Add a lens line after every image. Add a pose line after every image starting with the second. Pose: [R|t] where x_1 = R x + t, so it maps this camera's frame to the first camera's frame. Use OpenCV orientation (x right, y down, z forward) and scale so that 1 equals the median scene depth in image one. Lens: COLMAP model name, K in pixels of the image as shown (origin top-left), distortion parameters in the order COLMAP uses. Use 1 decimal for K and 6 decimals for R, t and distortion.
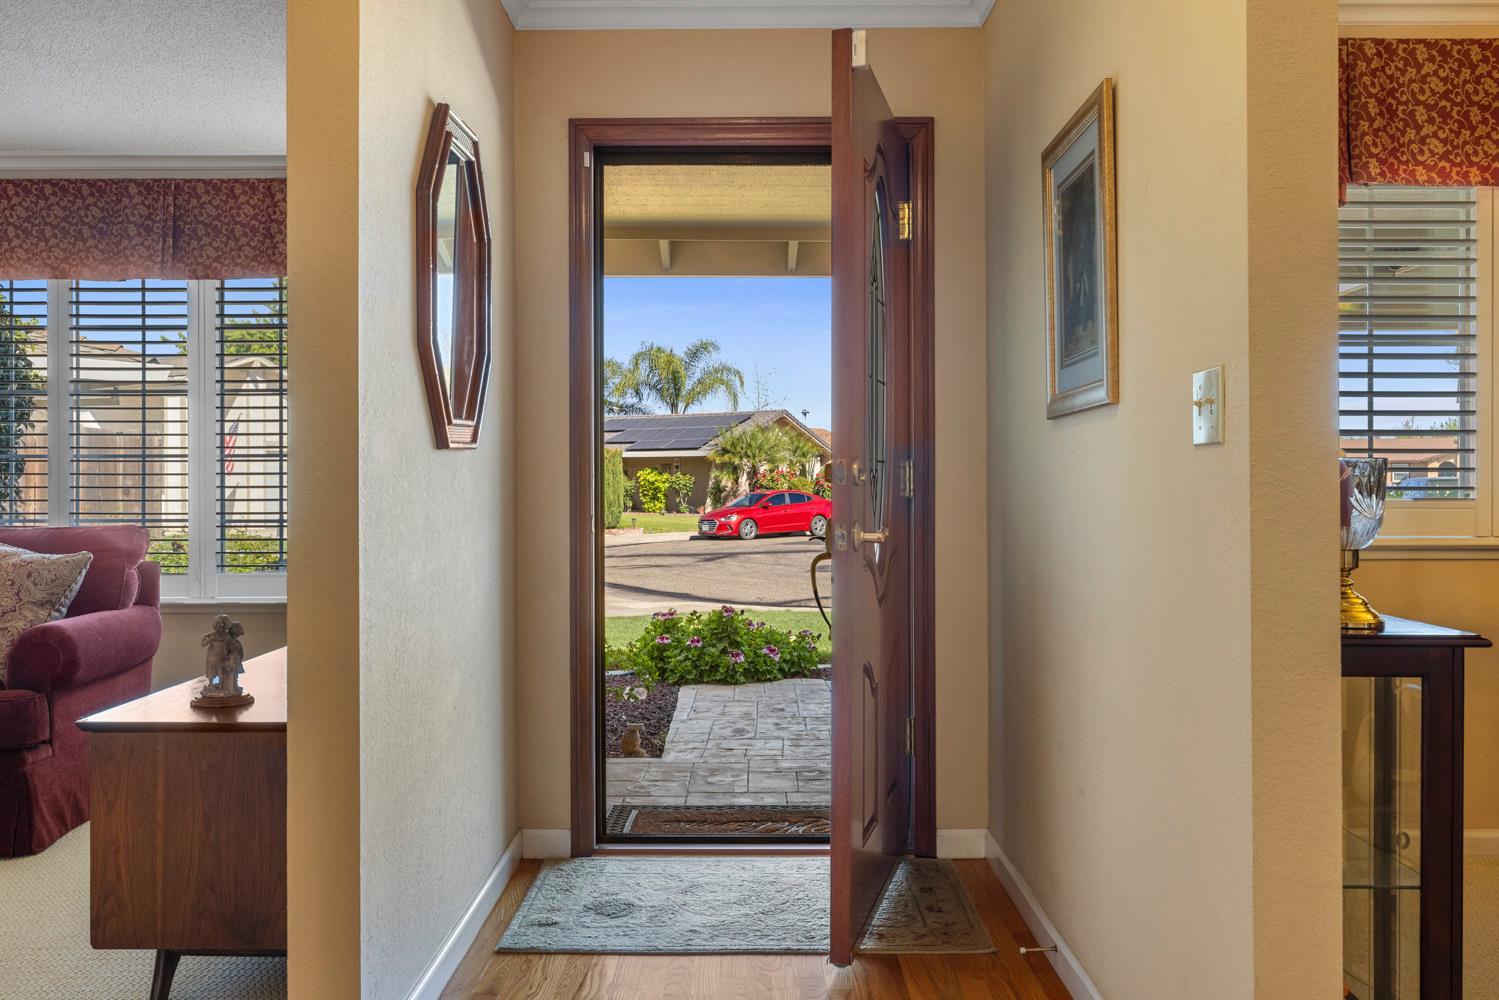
lens RADIAL K [[1232.9, 0, 749.4], [0, 1232.9, 483.8], [0, 0, 1]] dist [-0.000300, -0.003417]
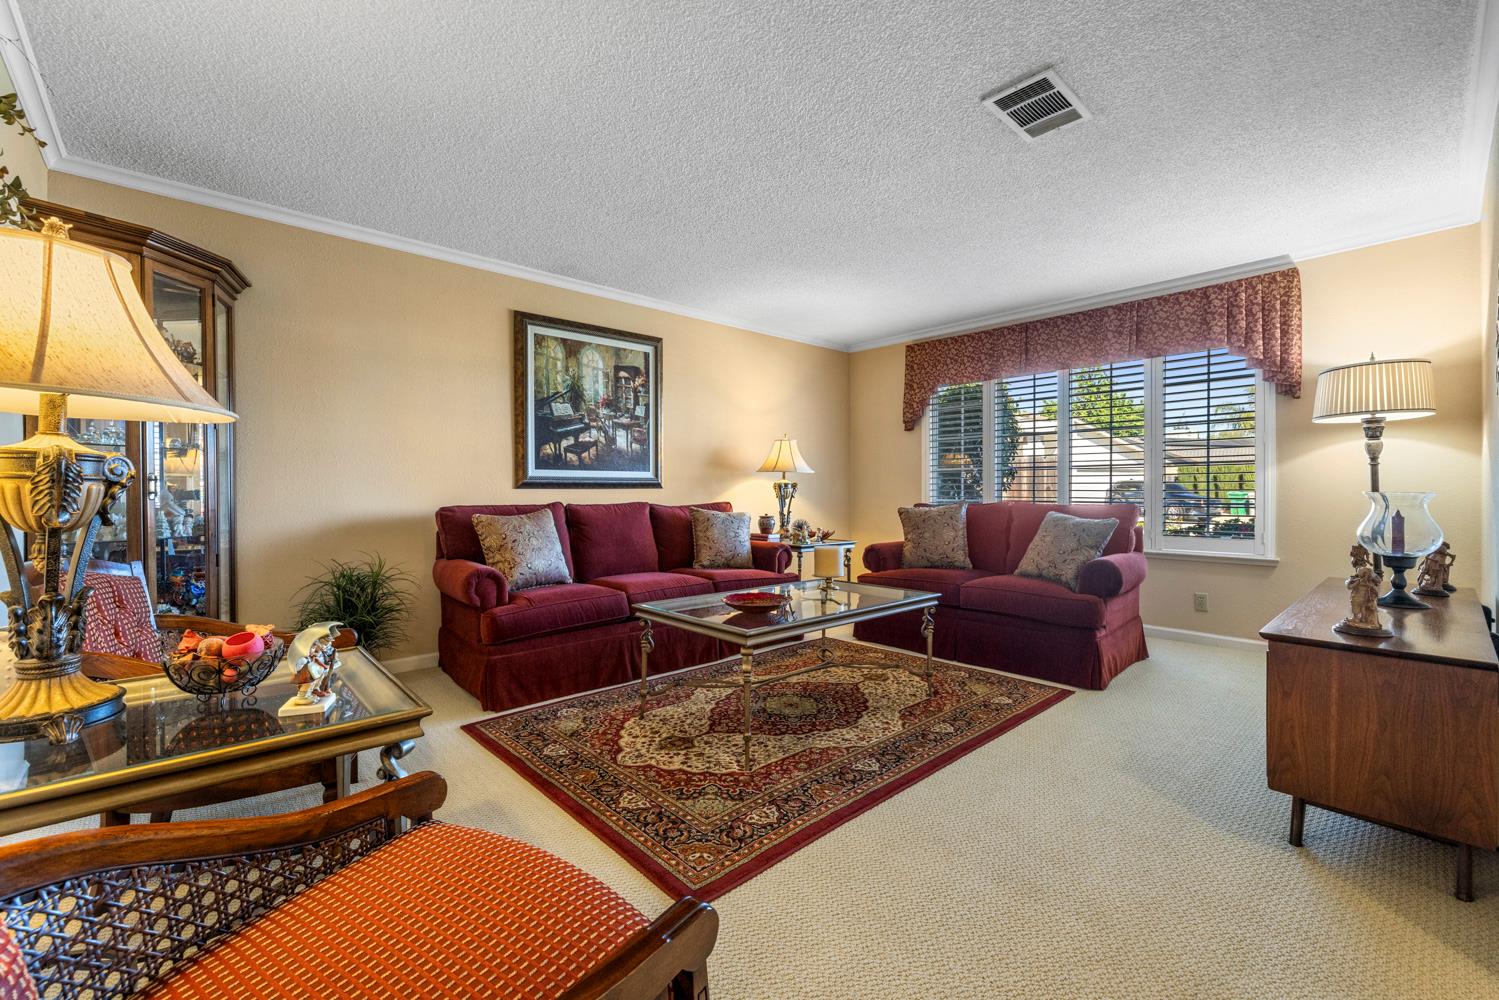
lens RADIAL K [[628.9, 0, 743.0], [0, 628.9, 493.0], [0, 0, 1]] dist [-0.000764, -0.000126]
pose [[0.667692, 0.004098, -0.744426, -0.249189], [0.002450, 0.999967, 0.007702, 0.012333], [0.744433, -0.006966, 0.667660, 0.025776]]
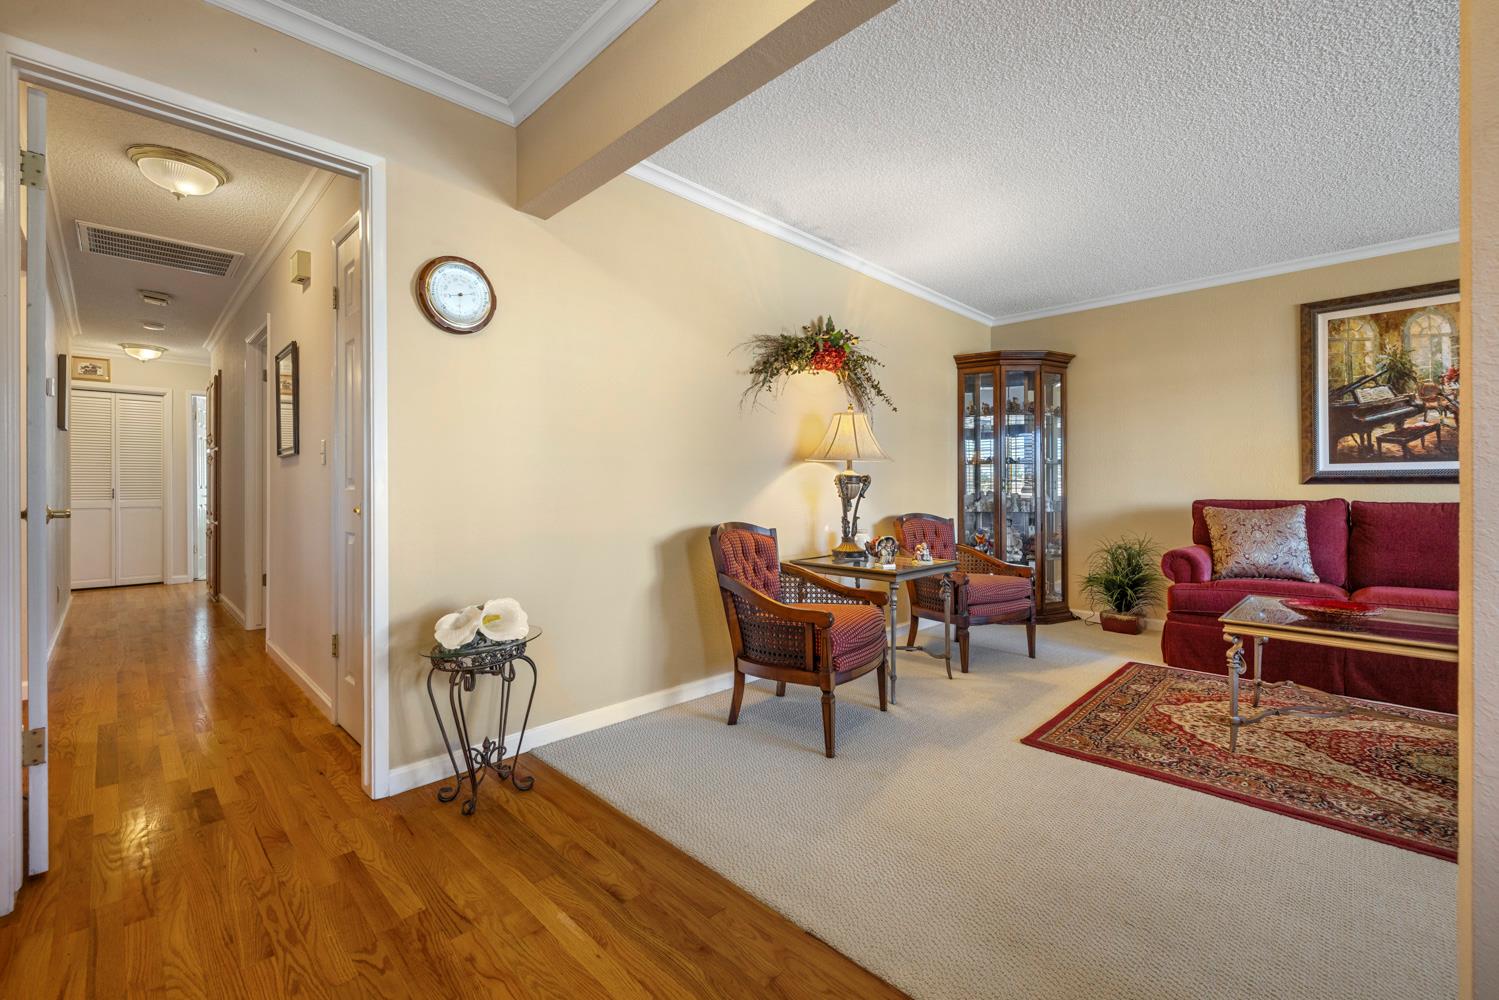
lens RADIAL K [[628.9, 0, 743.0], [0, 628.9, 493.0], [0, 0, 1]] dist [-0.000764, -0.000126]
pose [[-0.710035, 0.009885, -0.704097, 0.111016], [0.006385, 0.999951, 0.007600, 0.012832], [0.704137, 0.000901, -0.710063, 0.544452]]
